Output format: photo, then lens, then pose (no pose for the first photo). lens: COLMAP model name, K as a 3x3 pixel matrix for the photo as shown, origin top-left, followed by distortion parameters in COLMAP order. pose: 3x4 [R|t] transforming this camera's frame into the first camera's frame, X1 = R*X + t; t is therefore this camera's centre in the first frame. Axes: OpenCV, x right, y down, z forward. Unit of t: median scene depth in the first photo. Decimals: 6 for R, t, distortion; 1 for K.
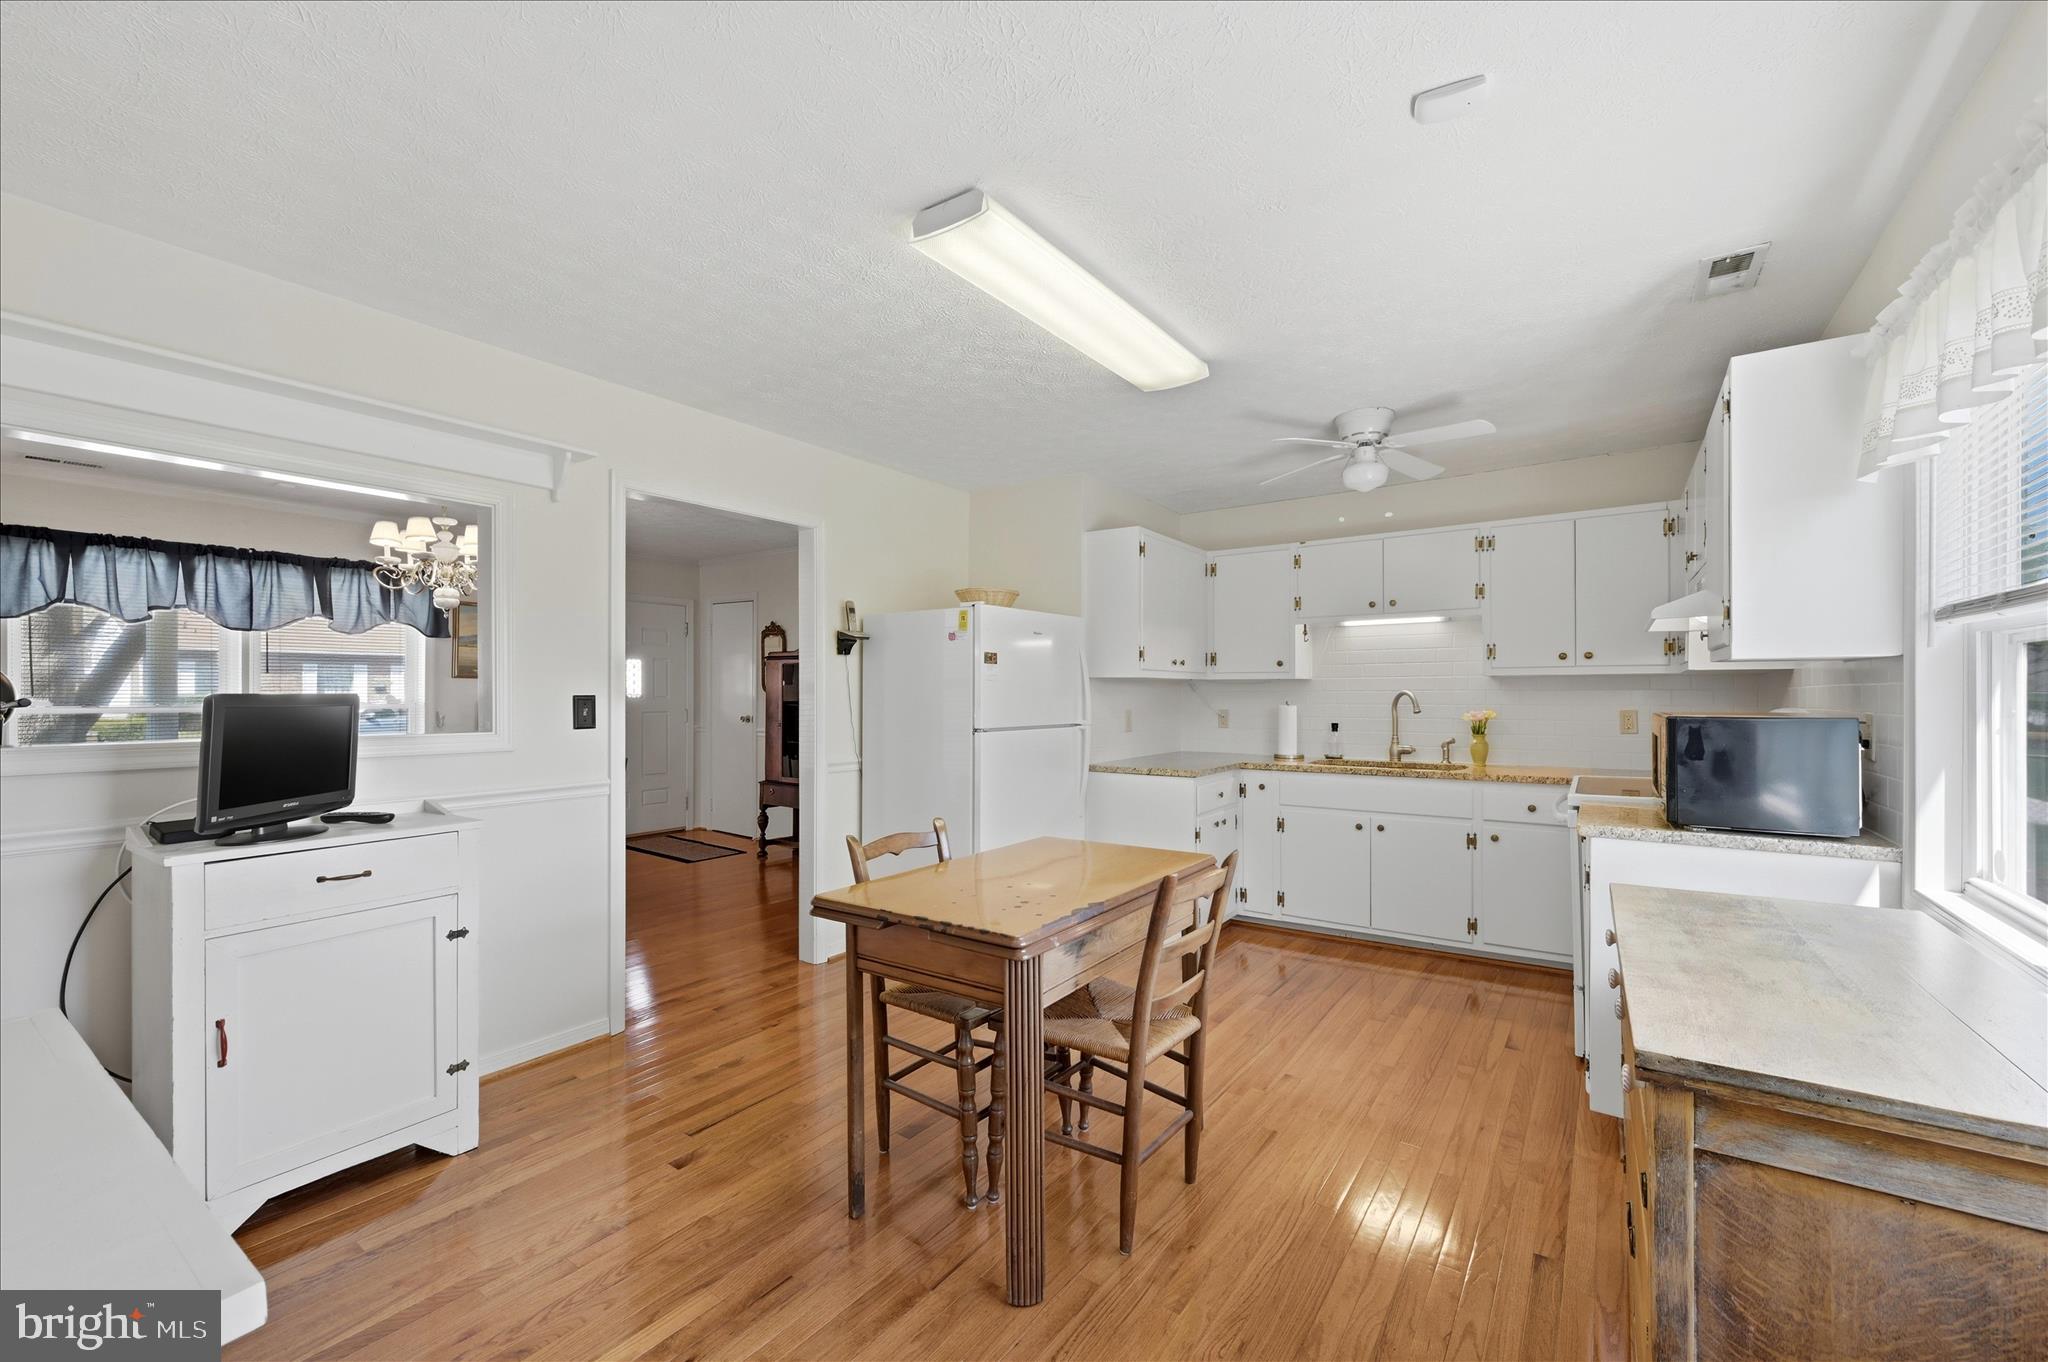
lens RADIAL K [[823.6, 0, 1024.0], [0, 823.6, 681.0], [0, 0, 1]] dist [-0.000468, -0.000141]
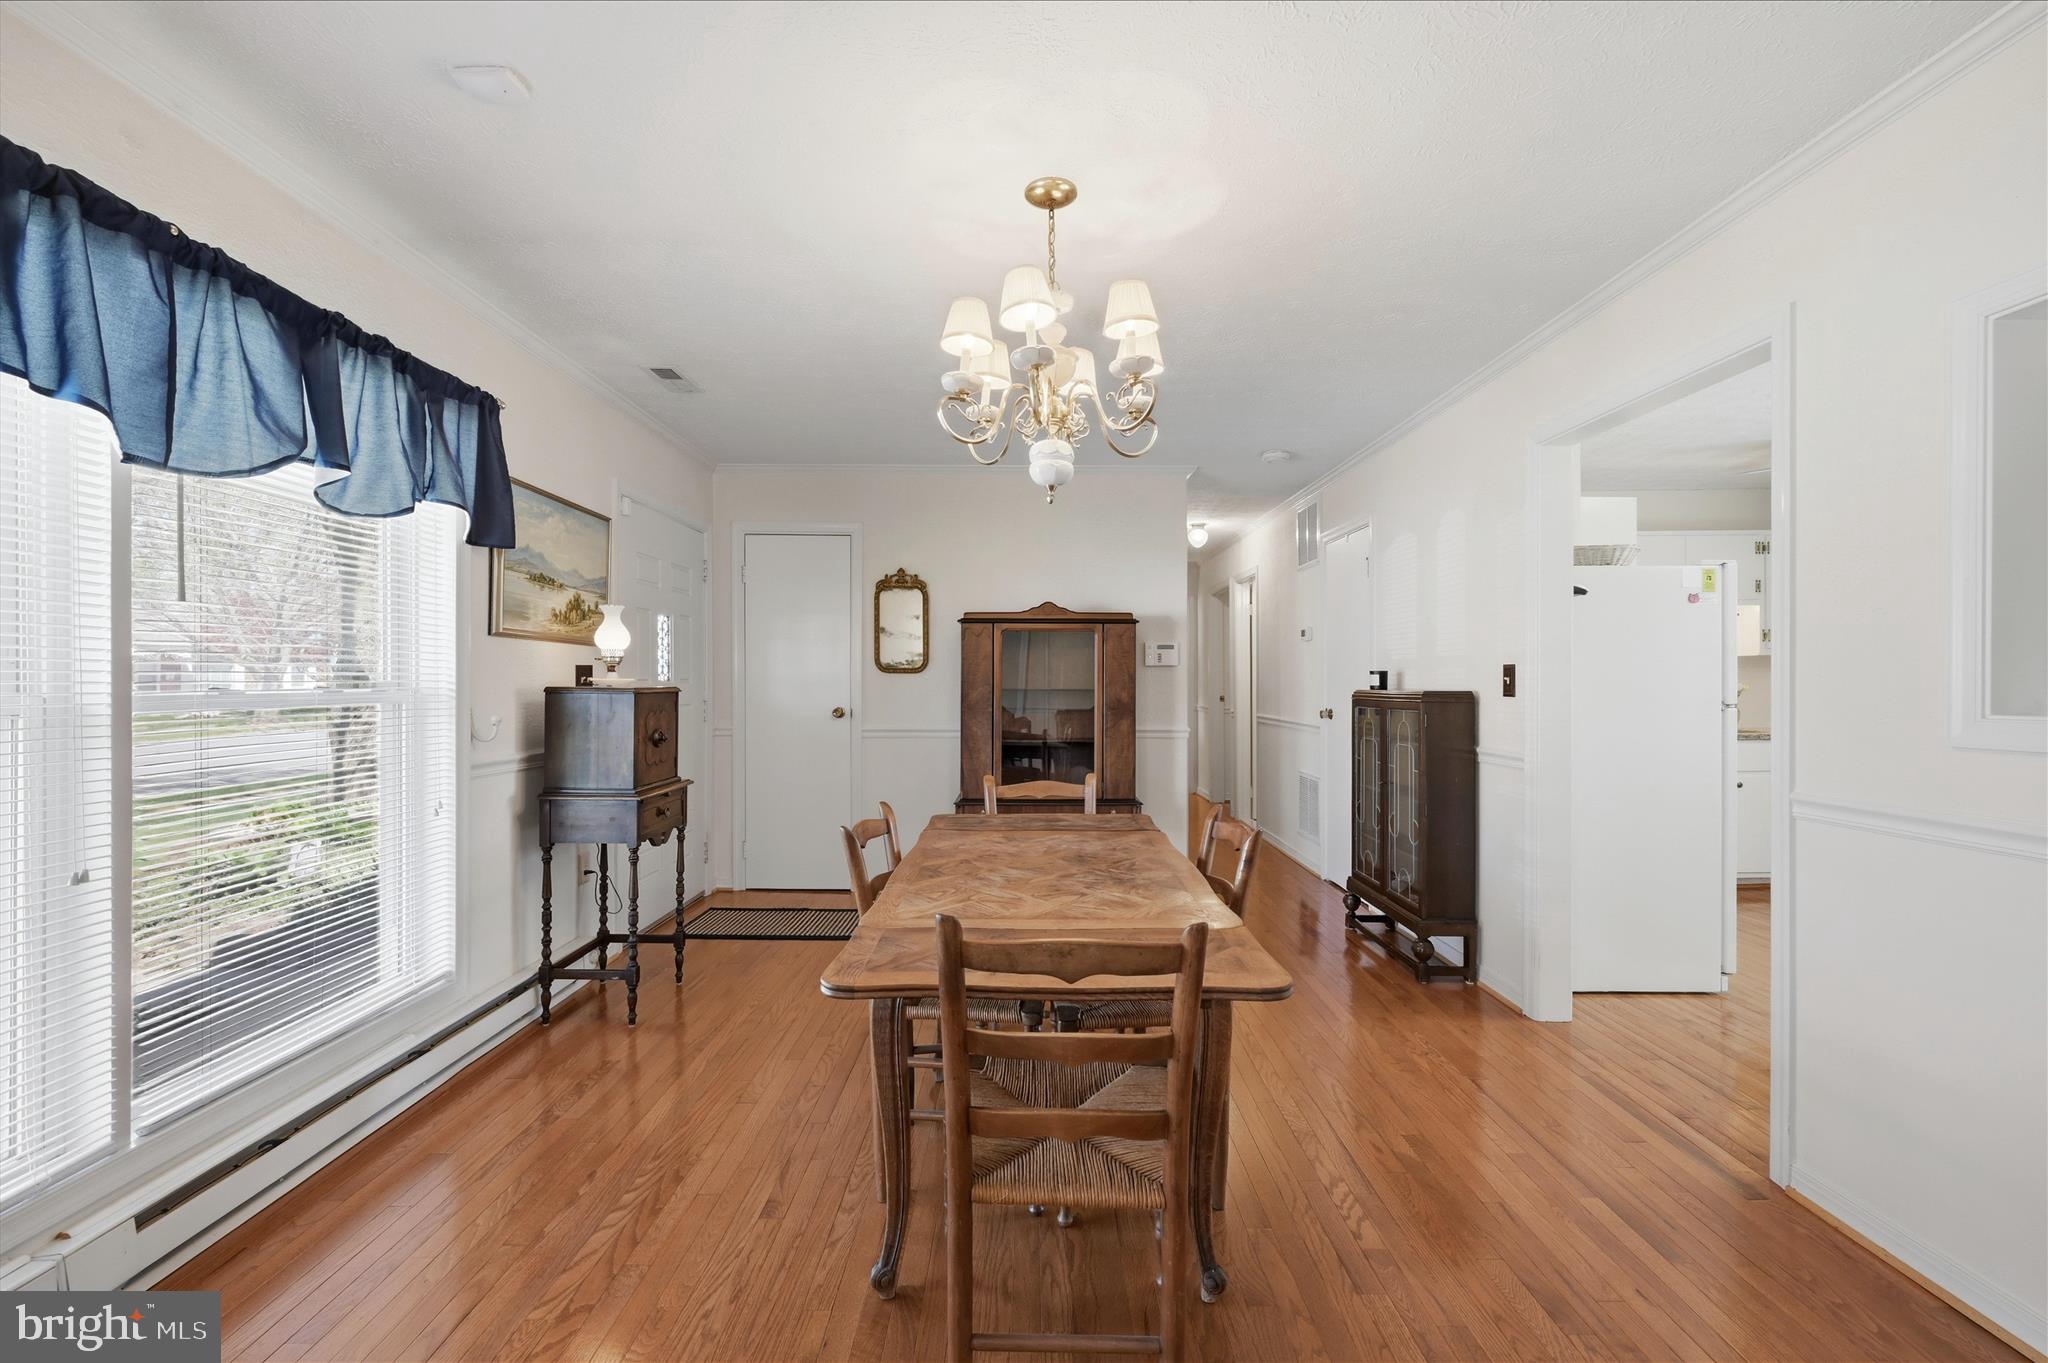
lens RADIAL K [[823.6, 0, 1024.0], [0, 823.6, 681.5], [0, 0, 1]] dist [-0.000468, -0.000141]
pose [[0.822130, 0.000826, 0.569299, -0.616139], [-0.006981, 0.999938, 0.008629, 0.015638], [-0.569257, -0.011068, 0.822085, 0.379175]]
